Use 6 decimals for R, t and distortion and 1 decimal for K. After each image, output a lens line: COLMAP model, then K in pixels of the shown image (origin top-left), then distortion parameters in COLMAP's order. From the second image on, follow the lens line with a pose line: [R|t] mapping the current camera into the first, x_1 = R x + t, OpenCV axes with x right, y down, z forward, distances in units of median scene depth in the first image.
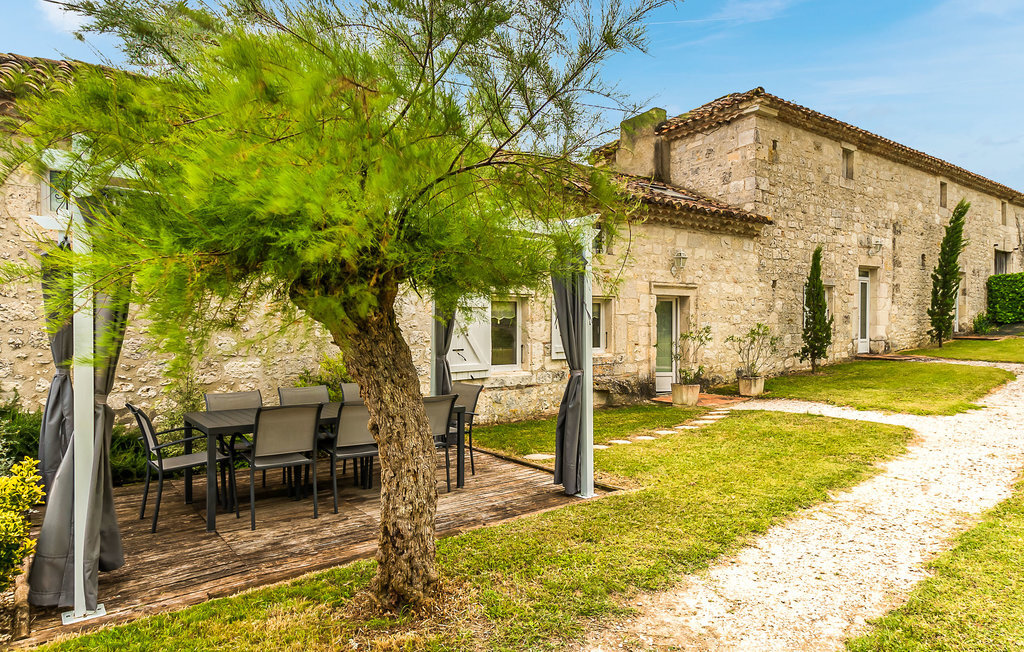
lens RADIAL K [[631.2, 0, 515.1], [0, 631.2, 334.2], [0, 0, 1]] dist [0.000603, 0.002338]
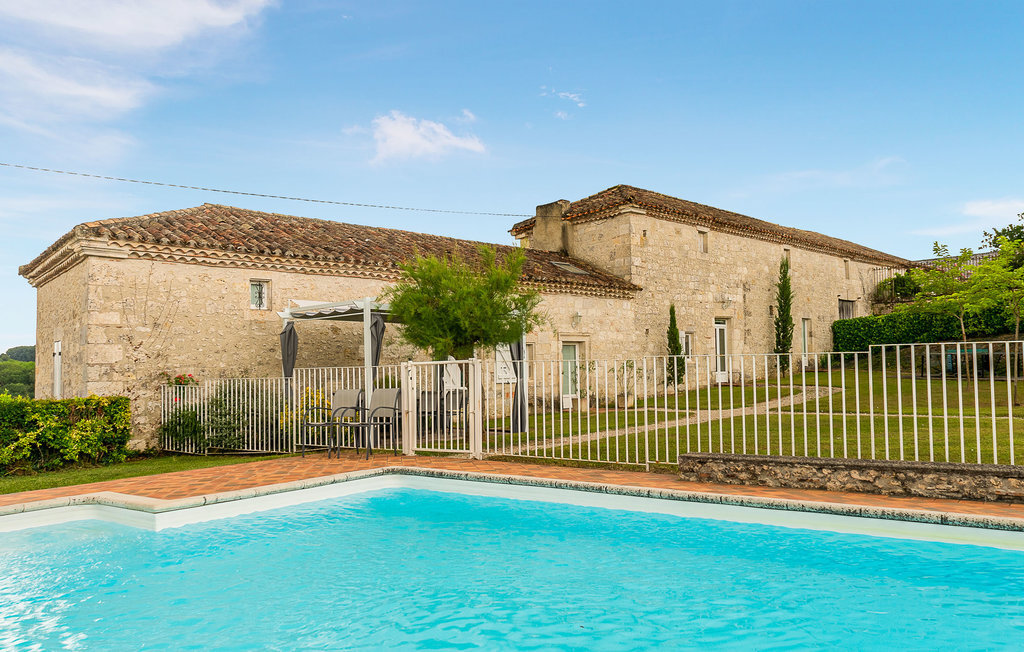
lens RADIAL K [[792.1, 0, 518.7], [0, 792.1, 333.1], [0, 0, 1]] dist [0.036858, -0.002596]
pose [[0.990312, -0.005808, 0.138738, -0.109611], [0.014134, 0.998151, -0.059109, 0.022307], [-0.138138, 0.060497, 0.988564, -0.670044]]
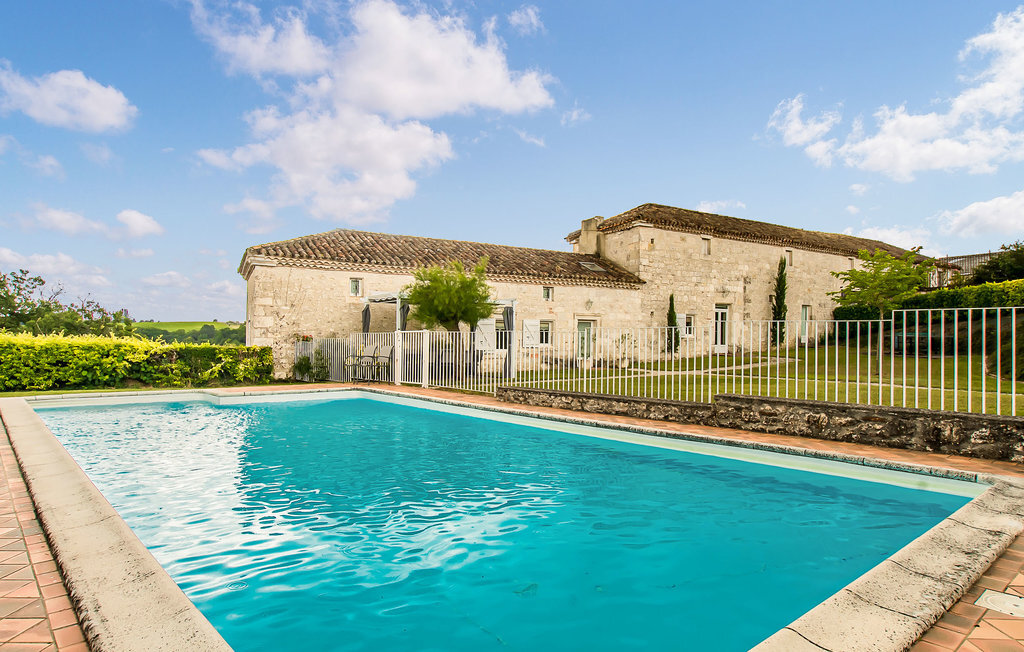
lens RADIAL K [[631.2, 0, 506.3], [0, 631.2, 334.2], [0, 0, 1]] dist [0.000603, 0.002338]
pose [[0.995079, 0.015637, -0.097841, 0.156549], [-0.017618, 0.999656, -0.019409, 0.025834], [0.097504, 0.021037, 0.995013, -0.901478]]
